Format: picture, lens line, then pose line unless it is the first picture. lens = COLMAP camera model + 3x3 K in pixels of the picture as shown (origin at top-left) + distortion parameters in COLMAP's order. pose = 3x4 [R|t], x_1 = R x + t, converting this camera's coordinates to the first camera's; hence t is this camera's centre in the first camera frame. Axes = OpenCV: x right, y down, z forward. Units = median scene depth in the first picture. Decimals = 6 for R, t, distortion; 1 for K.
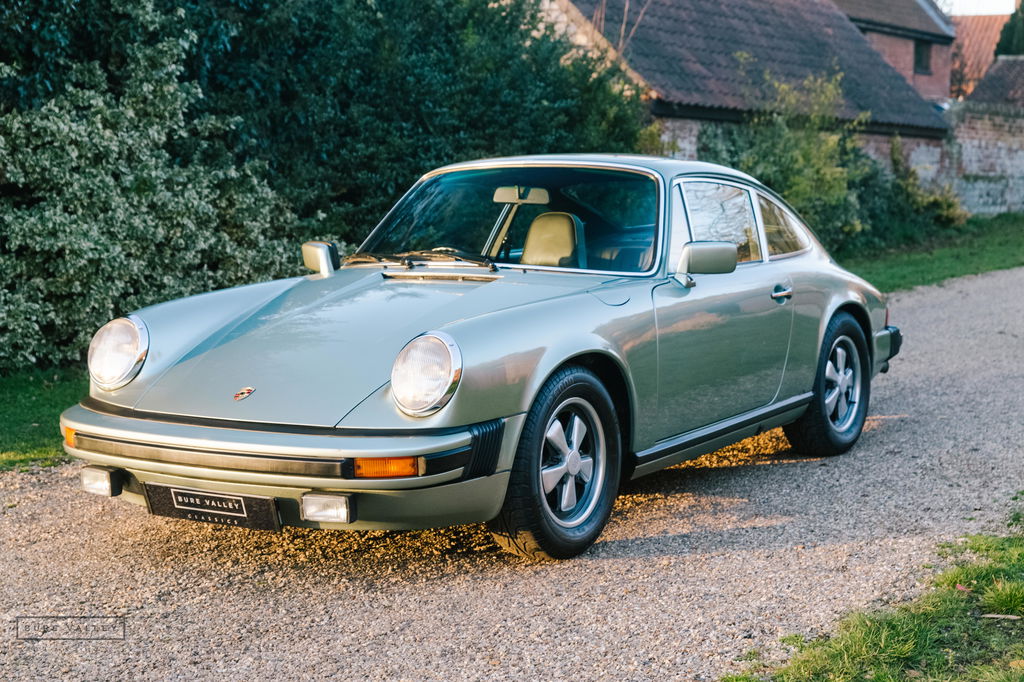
lens RADIAL K [[1673.8, 0, 513.6], [0, 1673.8, 336.1], [0, 0, 1]] dist [-0.034693, 0.000000]
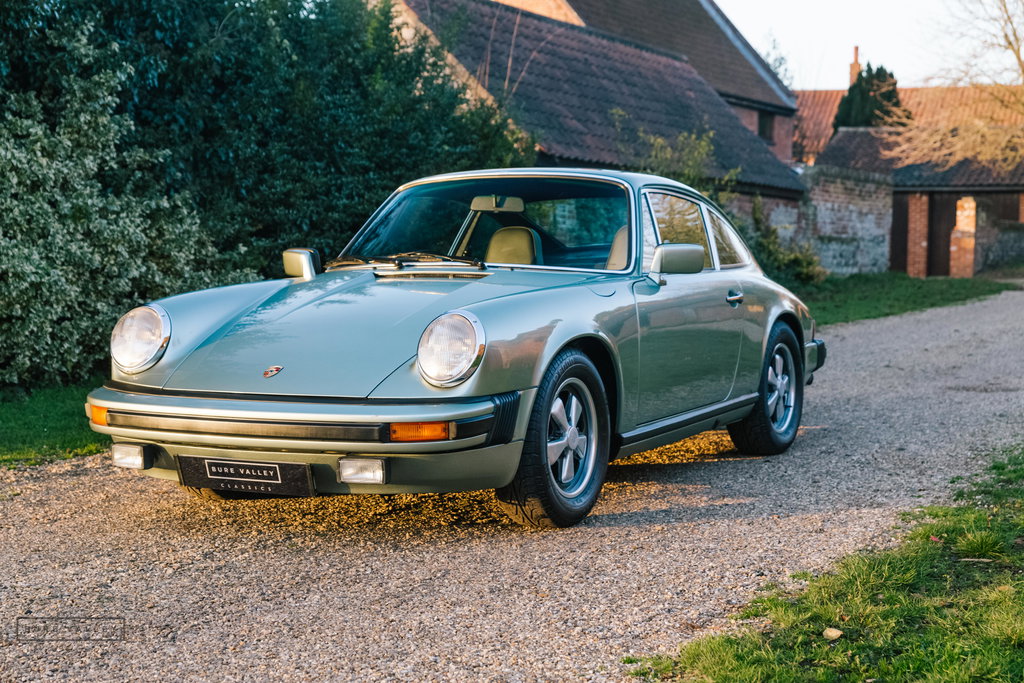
lens RADIAL K [[1673.8, 0, 524.5], [0, 1673.8, 339.2], [0, 0, 1]] dist [-0.034693, 0.000000]
pose [[0.995412, 0.001235, 0.095669, -0.086235], [0.002338, 0.999304, -0.037217, 0.045256], [-0.095648, 0.037270, 0.994717, -0.067618]]
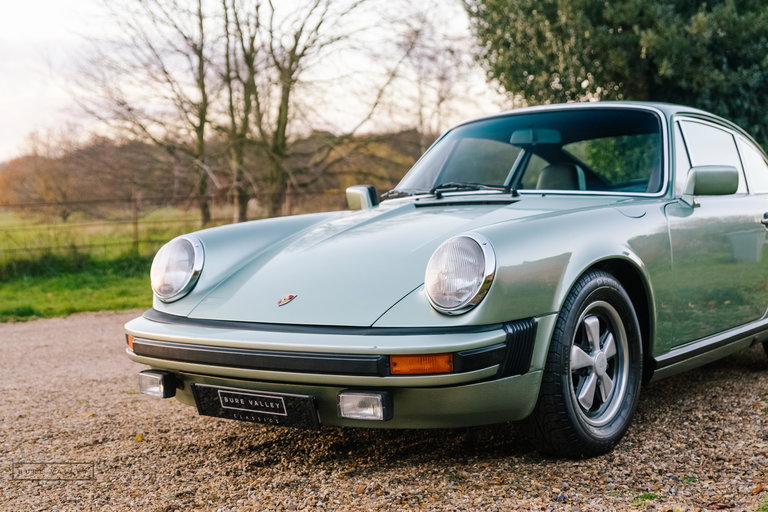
lens RADIAL K [[1103.6, 0, 386.9], [0, 1103.6, 261.6], [0, 0, 1]] dist [-0.001688, 0.000000]
pose [[0.994429, -0.017459, -0.103948, -0.020890], [0.012778, 0.998882, -0.045521, 0.036061], [0.104627, 0.043939, 0.993540, 0.261840]]
